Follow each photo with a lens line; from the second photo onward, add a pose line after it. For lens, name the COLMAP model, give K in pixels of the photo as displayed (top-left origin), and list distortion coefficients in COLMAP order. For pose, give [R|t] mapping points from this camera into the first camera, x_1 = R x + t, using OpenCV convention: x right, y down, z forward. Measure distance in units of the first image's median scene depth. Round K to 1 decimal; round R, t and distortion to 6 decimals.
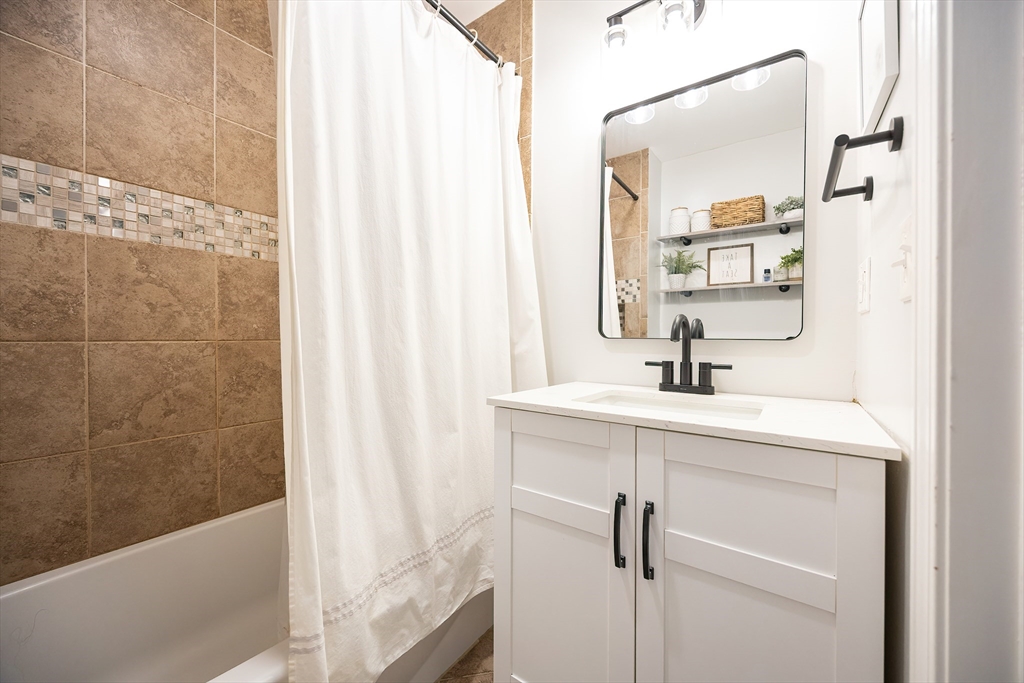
lens RADIAL K [[387.5, 0, 510.8], [0, 387.5, 342.2], [0, 0, 1]] dist [-0.008310, 0.000883]
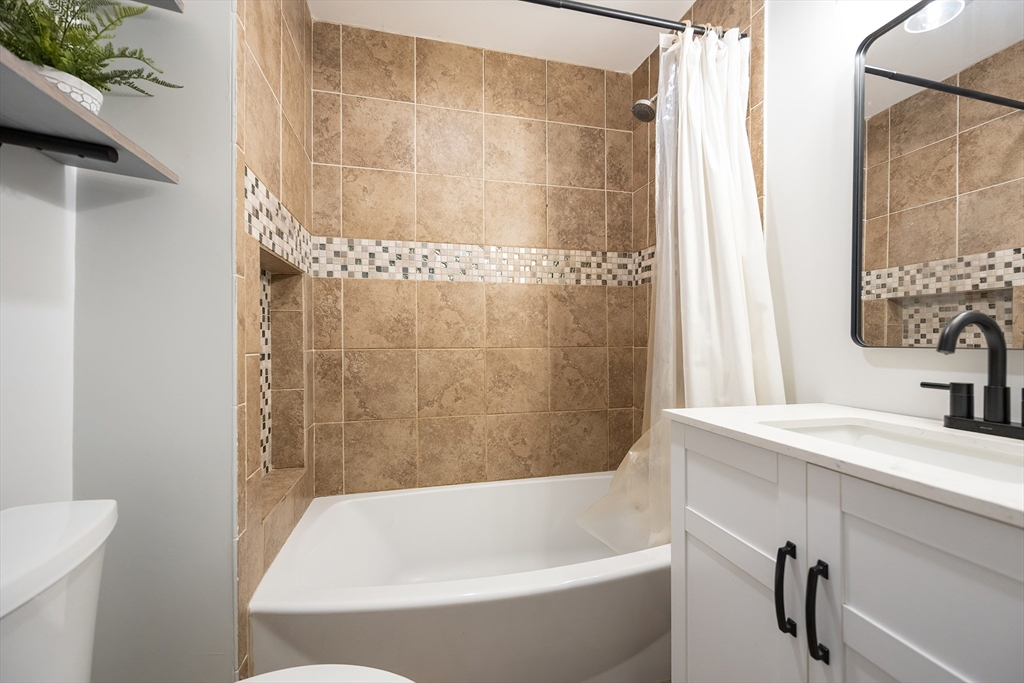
lens RADIAL K [[387.5, 0, 485.8], [0, 387.5, 346.3], [0, 0, 1]] dist [-0.008310, 0.000883]
pose [[0.755767, -0.001579, -0.654838, 0.140149], [-0.001636, 0.999989, -0.004299, -0.005460], [0.654838, 0.004321, 0.755757, -0.010368]]
